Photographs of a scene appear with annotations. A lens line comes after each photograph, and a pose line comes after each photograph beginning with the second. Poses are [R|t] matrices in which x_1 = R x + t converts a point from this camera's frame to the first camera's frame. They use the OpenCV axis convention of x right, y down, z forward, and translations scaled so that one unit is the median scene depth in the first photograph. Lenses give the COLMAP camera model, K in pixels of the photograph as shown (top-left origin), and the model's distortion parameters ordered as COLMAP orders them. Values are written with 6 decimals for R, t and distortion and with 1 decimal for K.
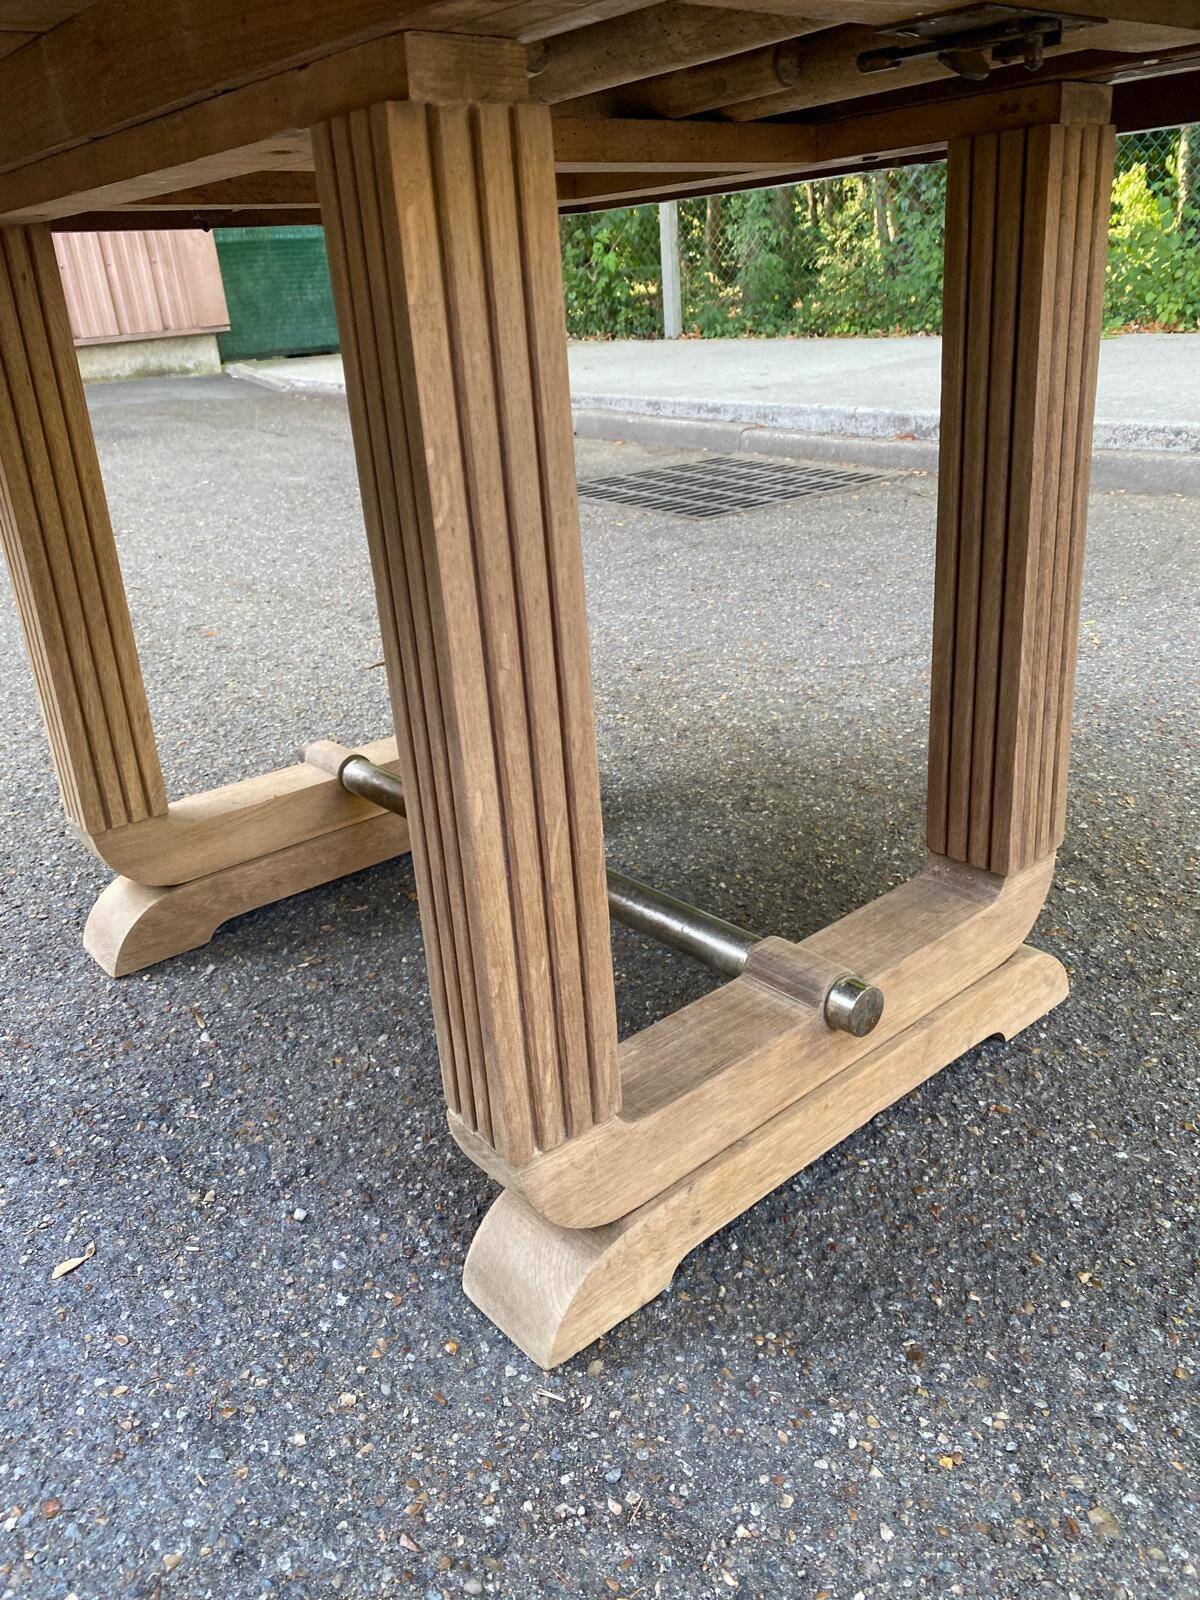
lens RADIAL K [[1217.3, 0, 621.3], [0, 1217.3, 787.9], [0, 0, 1]] dist [0.003902, 0.005925]
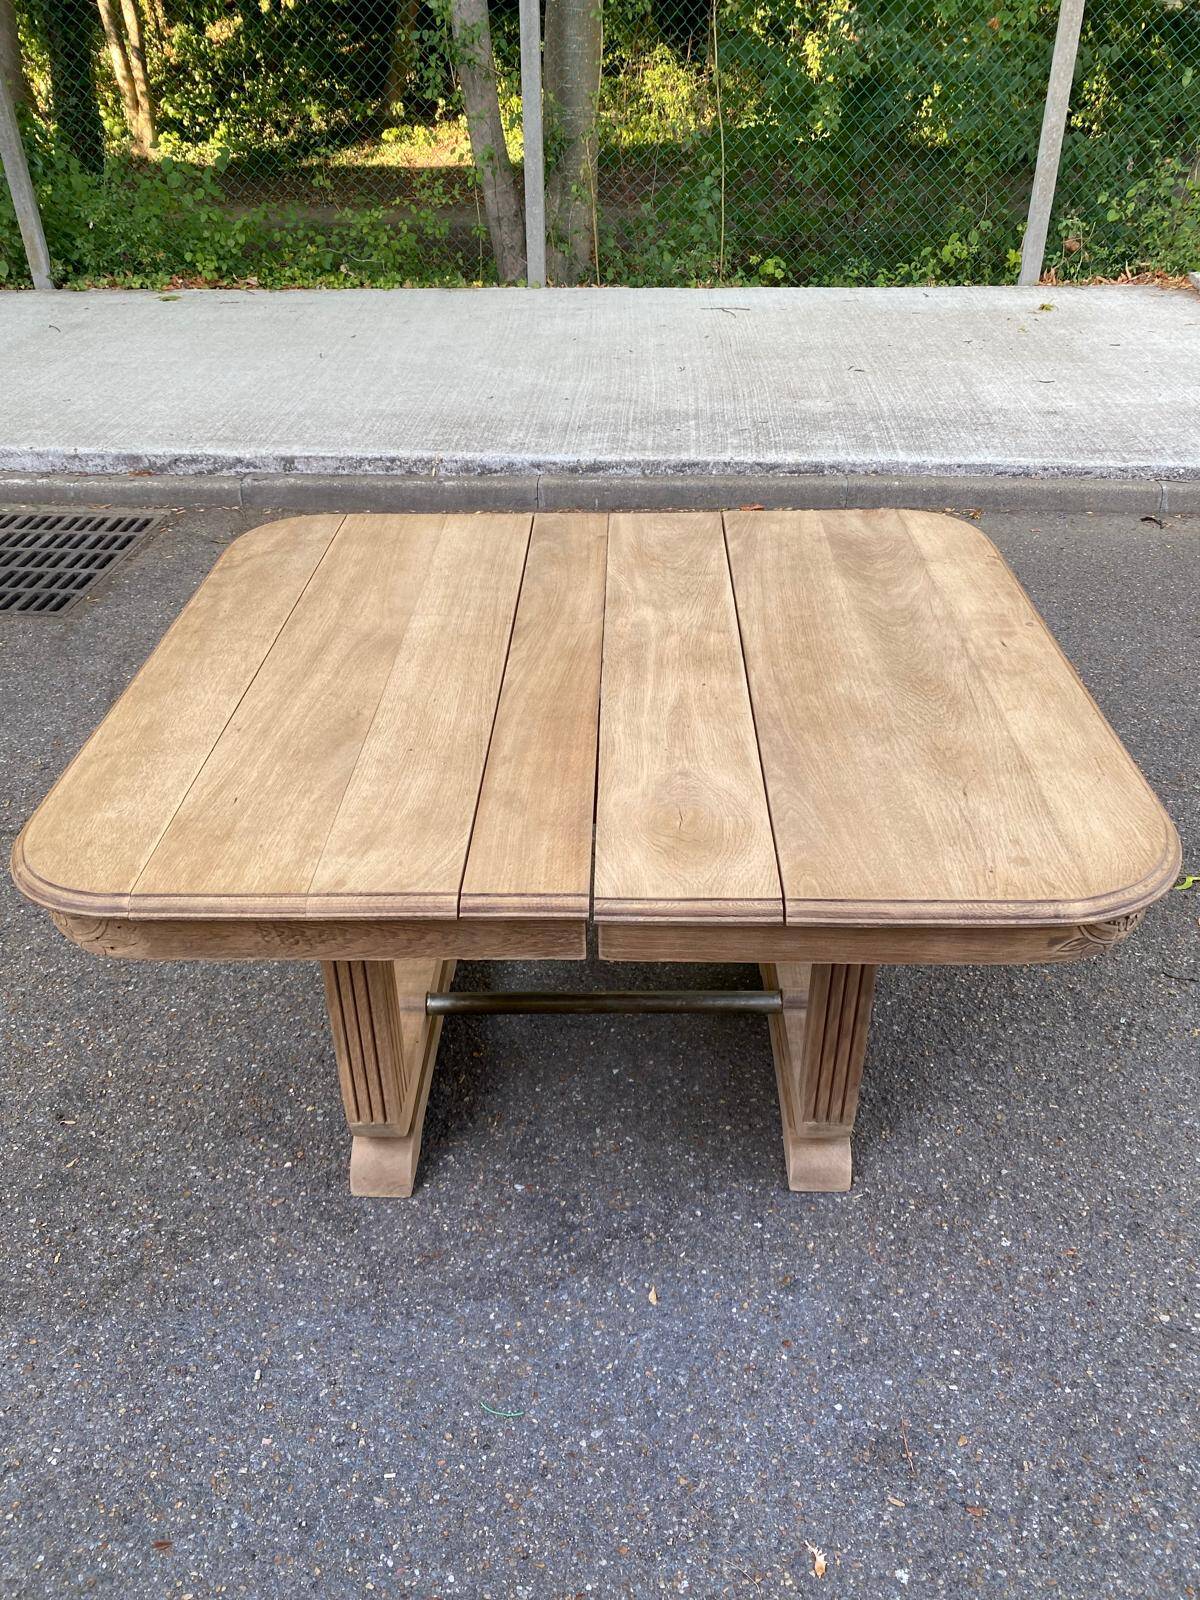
lens RADIAL K [[1210.5, 0, 593.4], [0, 1210.5, 798.2], [0, 0, 1]] dist [0.078969, -0.184754]
pose [[0.671633, -0.360777, 0.647108, -1.756507], [0.256550, 0.932642, 0.253696, -1.060144], [-0.695047, -0.004376, 0.718951, -0.452402]]
